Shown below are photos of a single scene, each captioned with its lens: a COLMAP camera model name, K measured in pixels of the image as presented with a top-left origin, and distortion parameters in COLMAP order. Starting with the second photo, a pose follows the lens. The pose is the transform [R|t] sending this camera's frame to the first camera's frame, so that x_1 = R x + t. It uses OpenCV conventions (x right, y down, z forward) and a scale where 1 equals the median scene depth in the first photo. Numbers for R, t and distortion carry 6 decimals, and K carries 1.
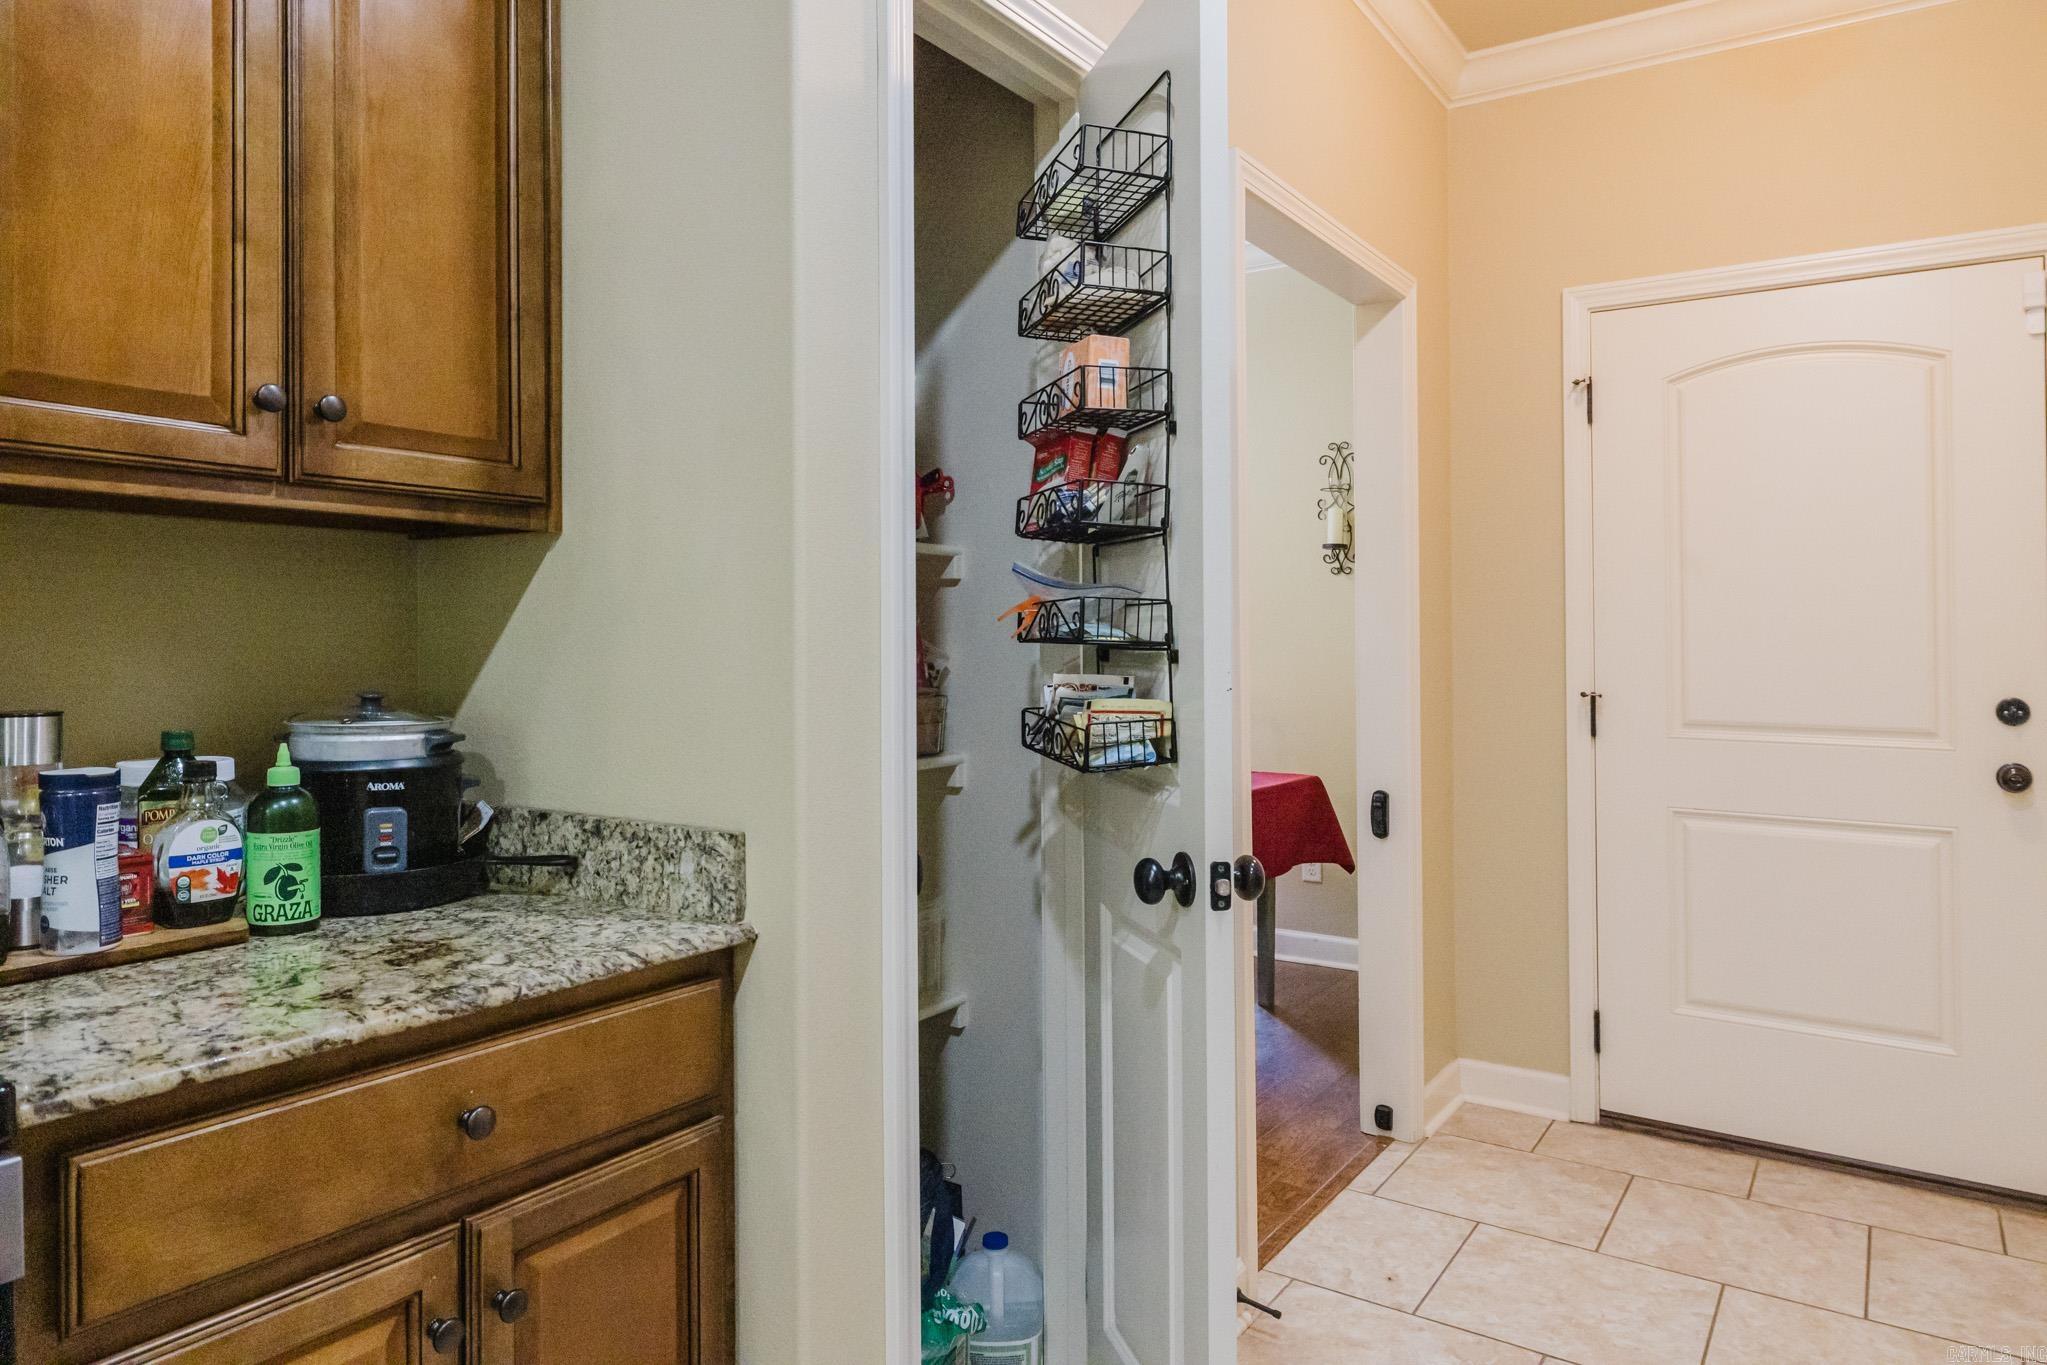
lens RADIAL K [[1317.4, 0, 1014.2], [0, 1317.4, 640.3], [0, 0, 1]] dist [-0.002688, 0.000571]
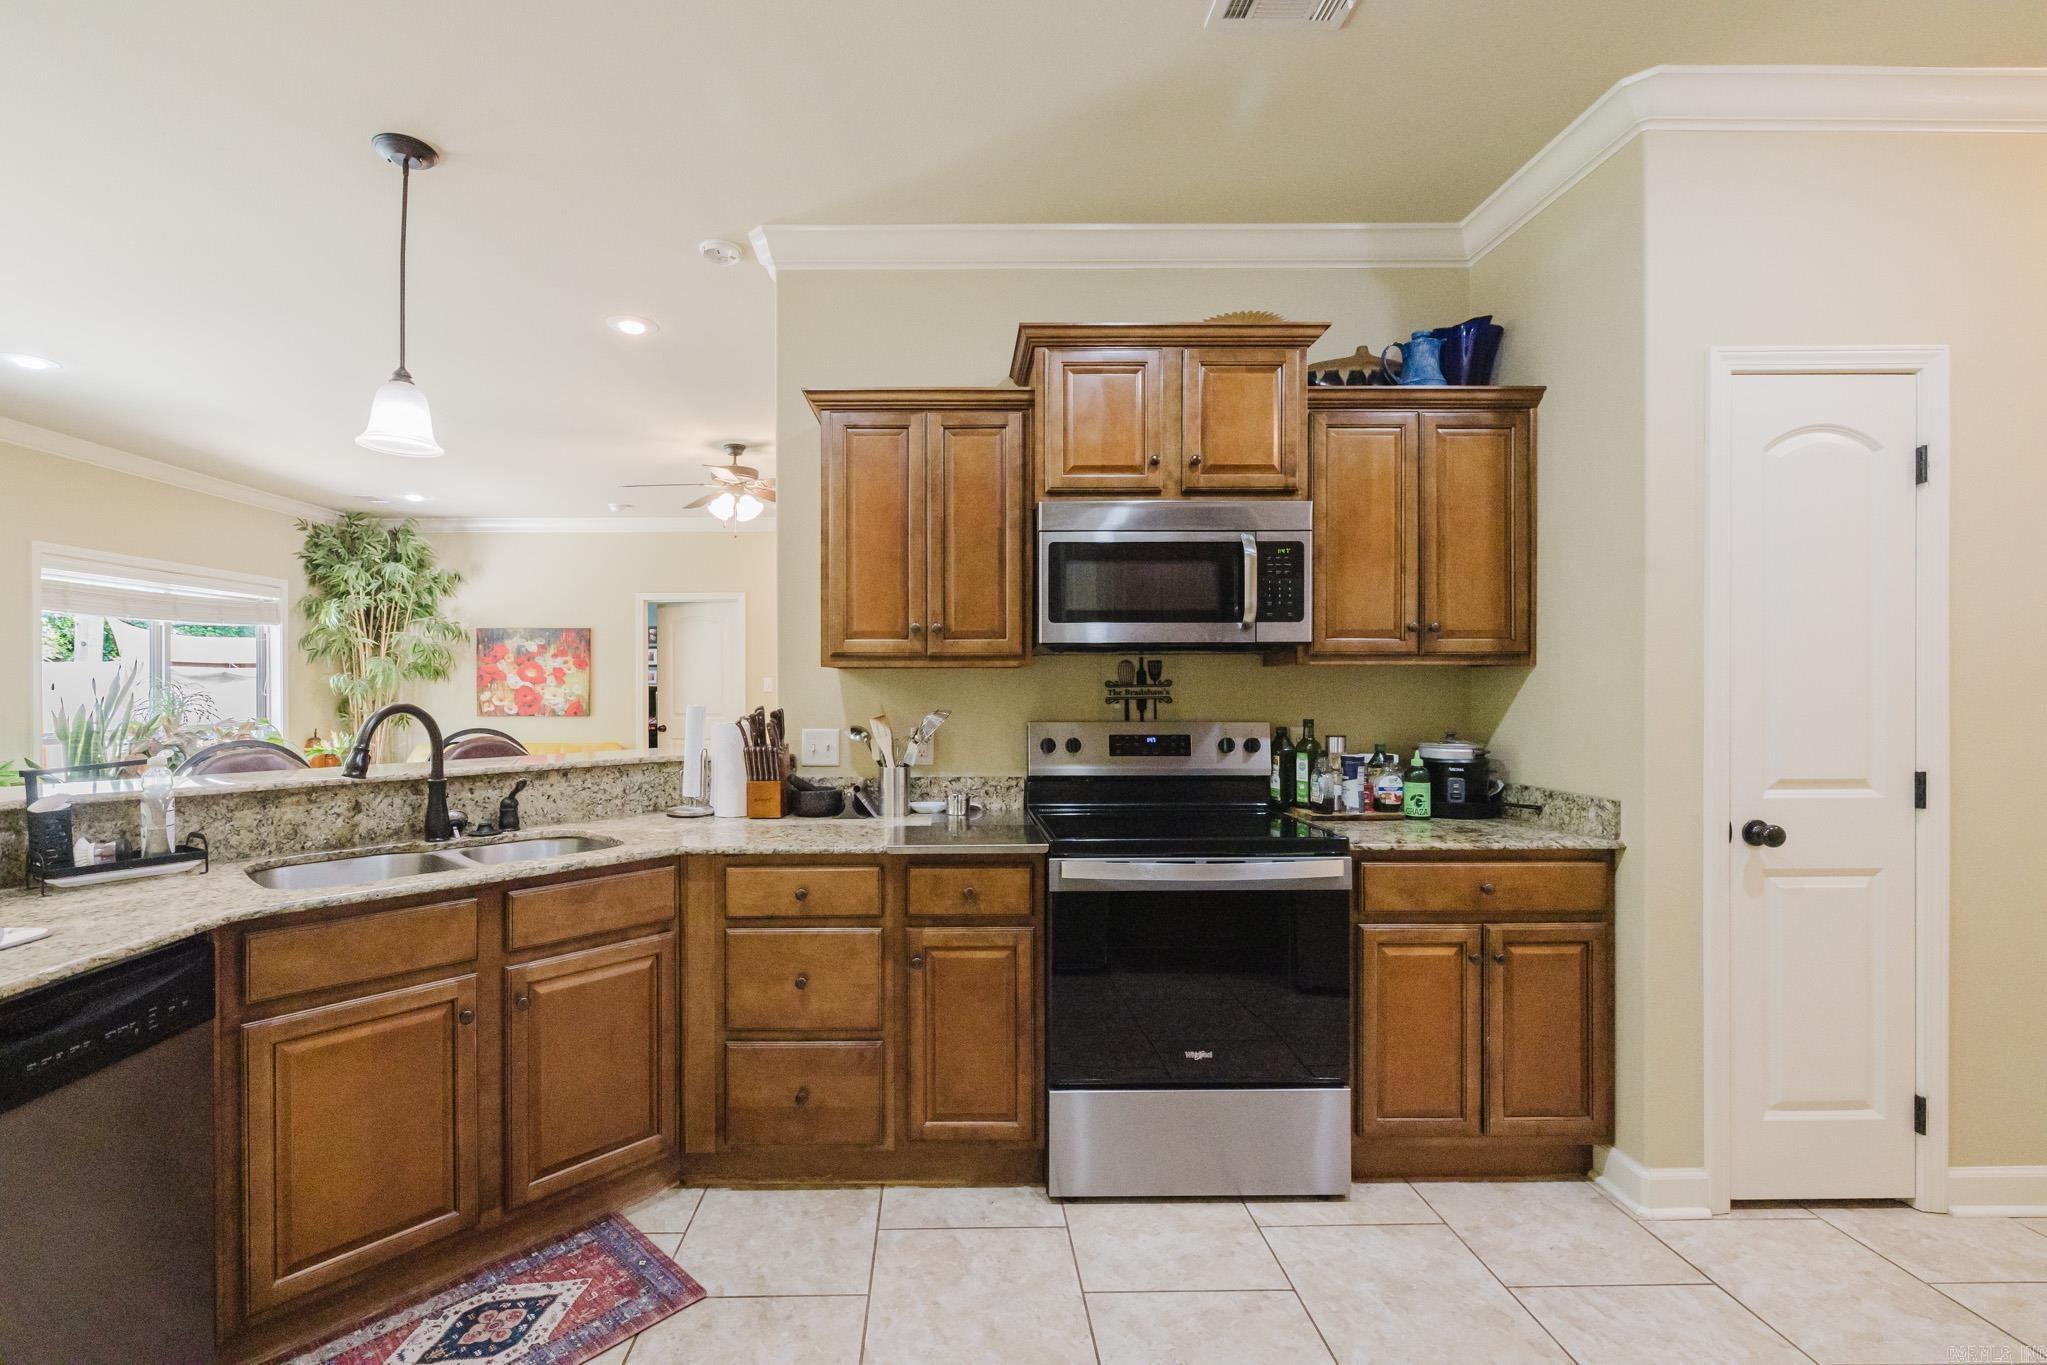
lens RADIAL K [[875.7, 0, 963.7], [0, 875.7, 702.0], [0, 0, 1]] dist [0.001688, 0.000285]
pose [[0.568895, 0.008774, -0.822363, 0.387425], [0.005328, 0.999883, 0.014354, -0.051005], [0.822393, -0.012547, 0.568782, -0.774107]]
